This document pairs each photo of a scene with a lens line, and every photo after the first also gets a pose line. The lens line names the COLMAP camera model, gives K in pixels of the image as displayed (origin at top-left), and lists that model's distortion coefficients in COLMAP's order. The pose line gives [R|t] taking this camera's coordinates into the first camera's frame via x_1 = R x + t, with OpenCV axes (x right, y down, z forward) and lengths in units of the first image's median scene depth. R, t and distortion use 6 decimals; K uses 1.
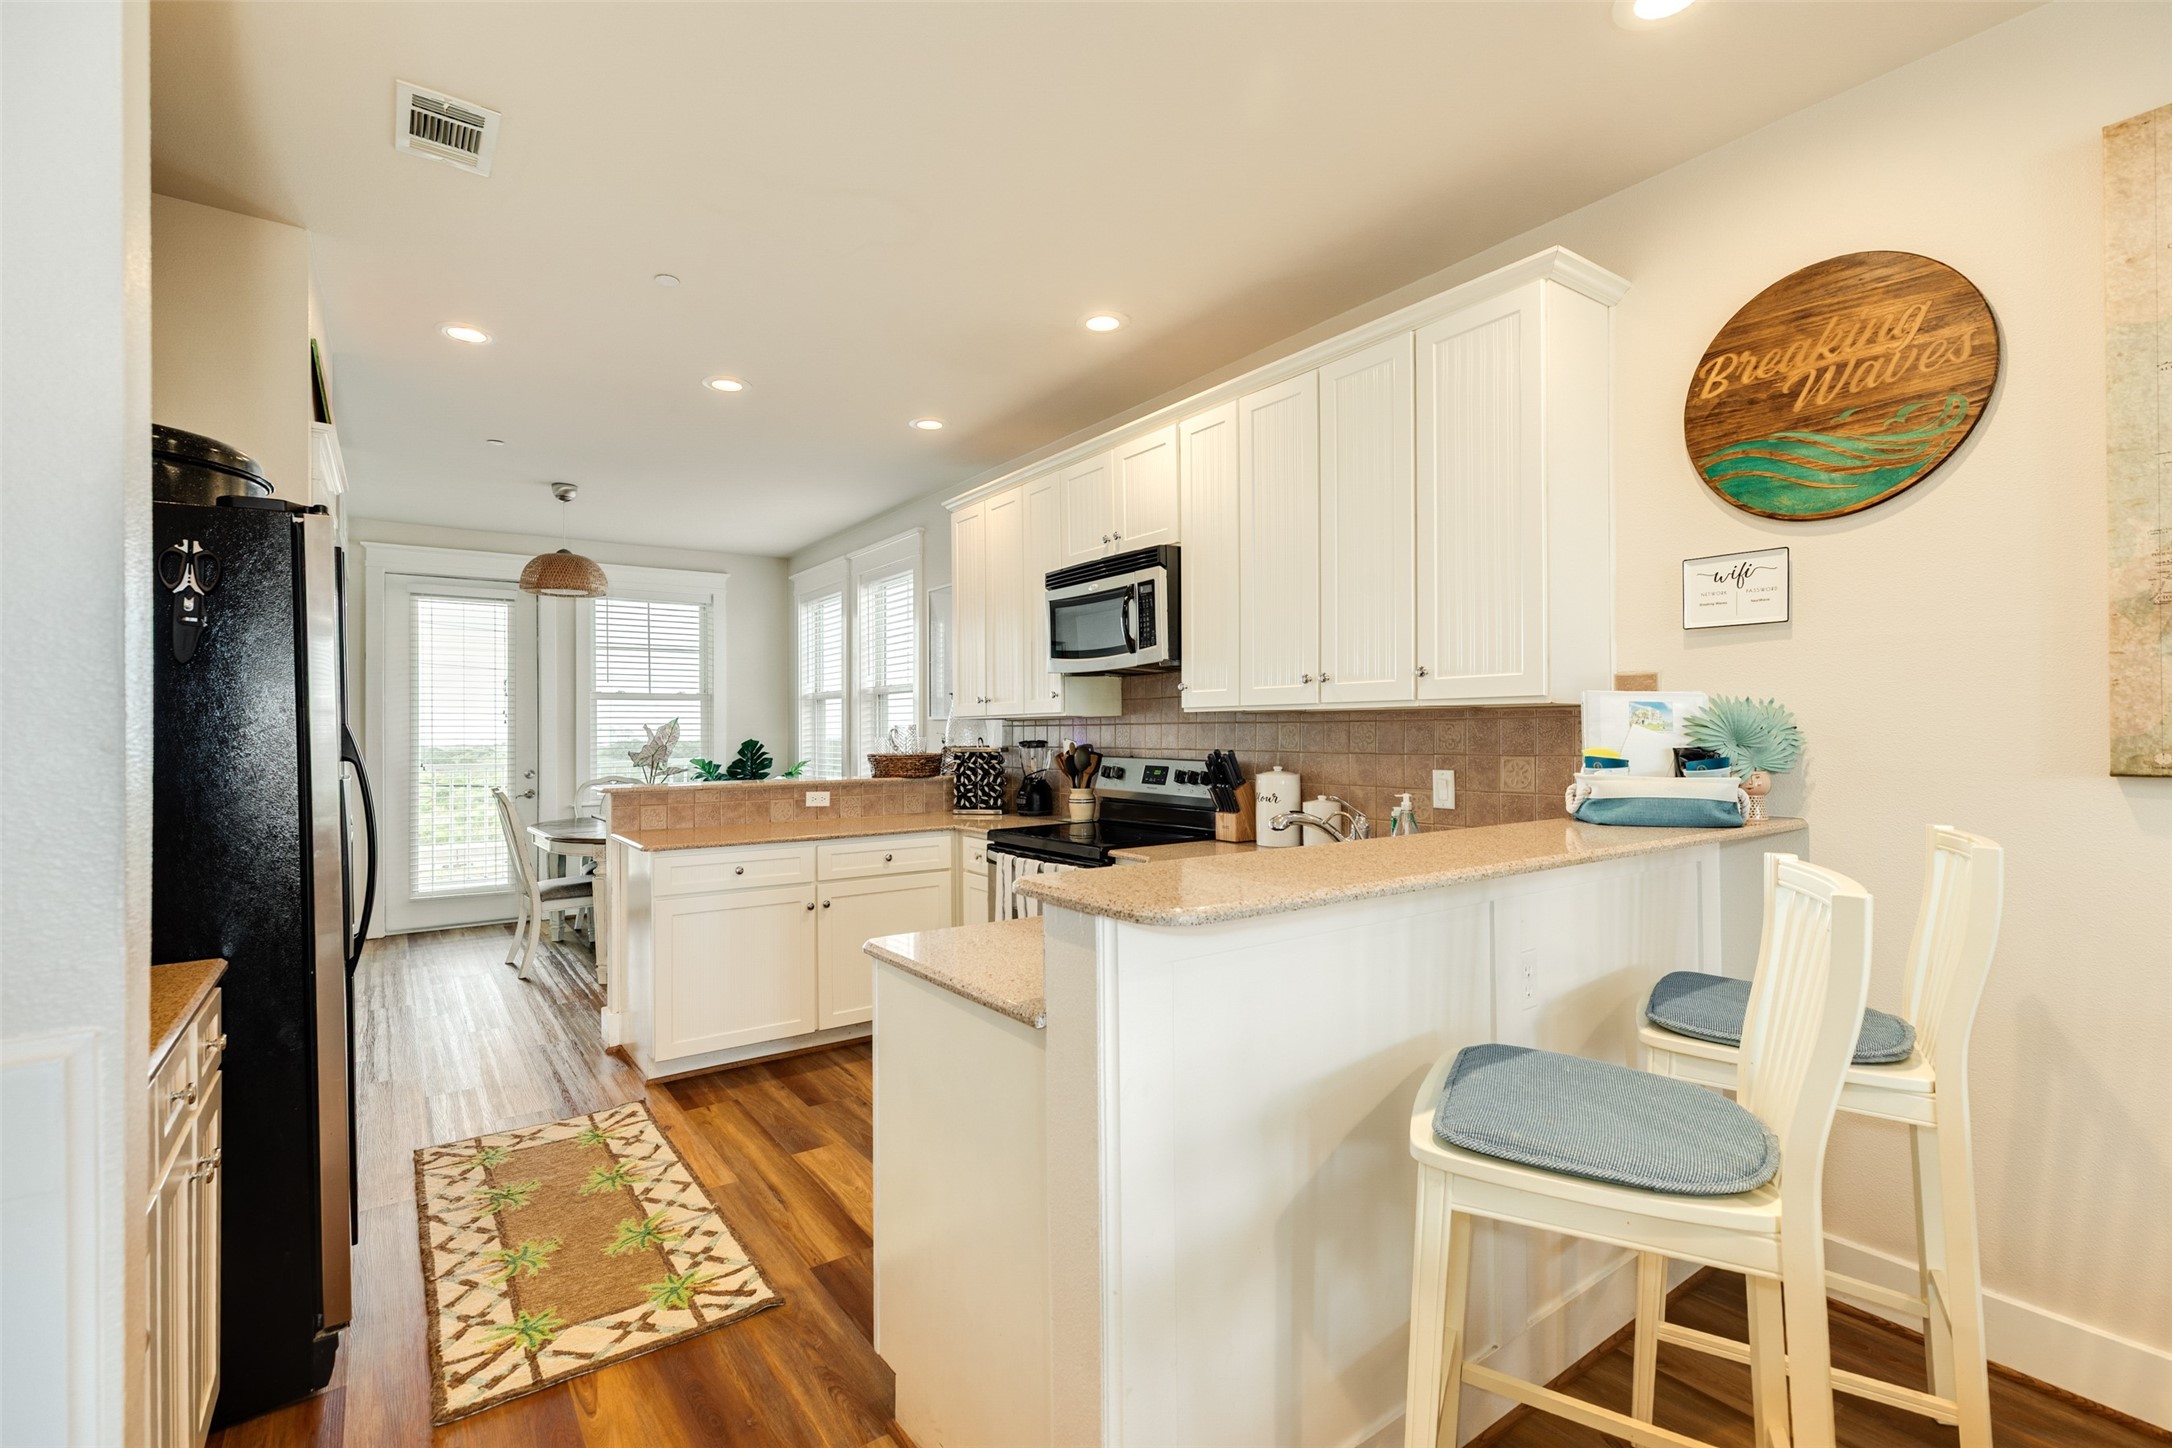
lens RADIAL K [[966.3, 0, 1090.3], [0, 966.3, 724.3], [0, 0, 1]] dist [0.002792, 0.001291]
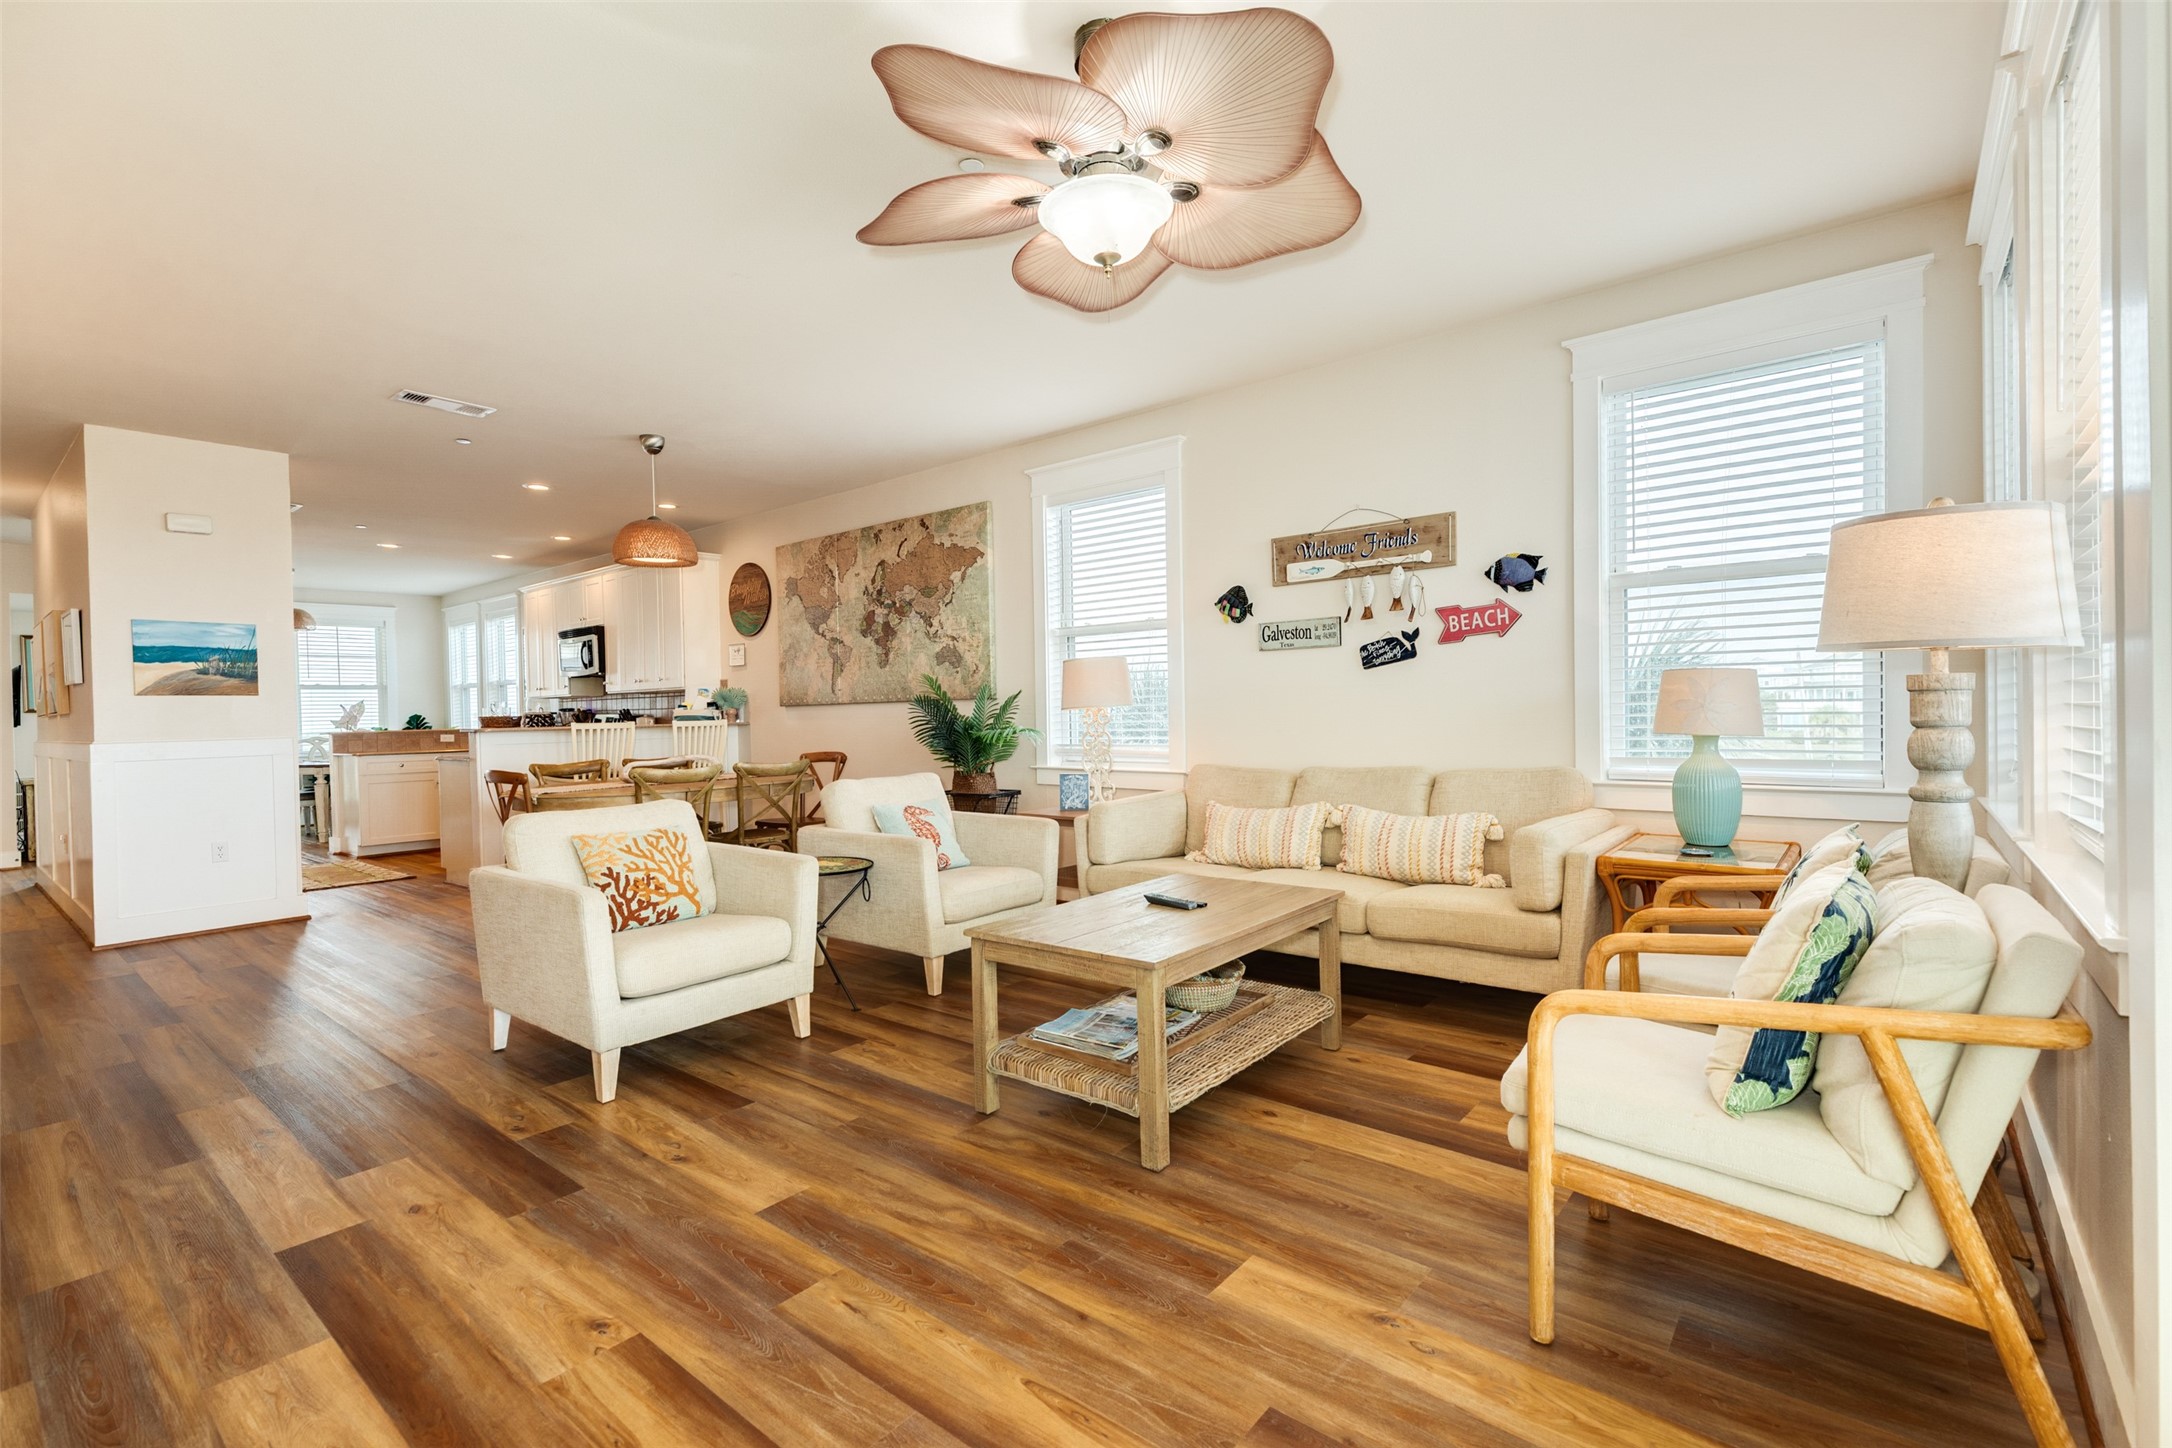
lens RADIAL K [[966.3, 0, 1088.8], [0, 966.3, 725.8], [0, 0, 1]] dist [0.002792, 0.001291]
pose [[0.968054, -0.019174, 0.250009, 0.585875], [0.014160, 0.999661, 0.021842, 0.029476], [-0.250343, -0.017604, 0.967997, -1.485475]]
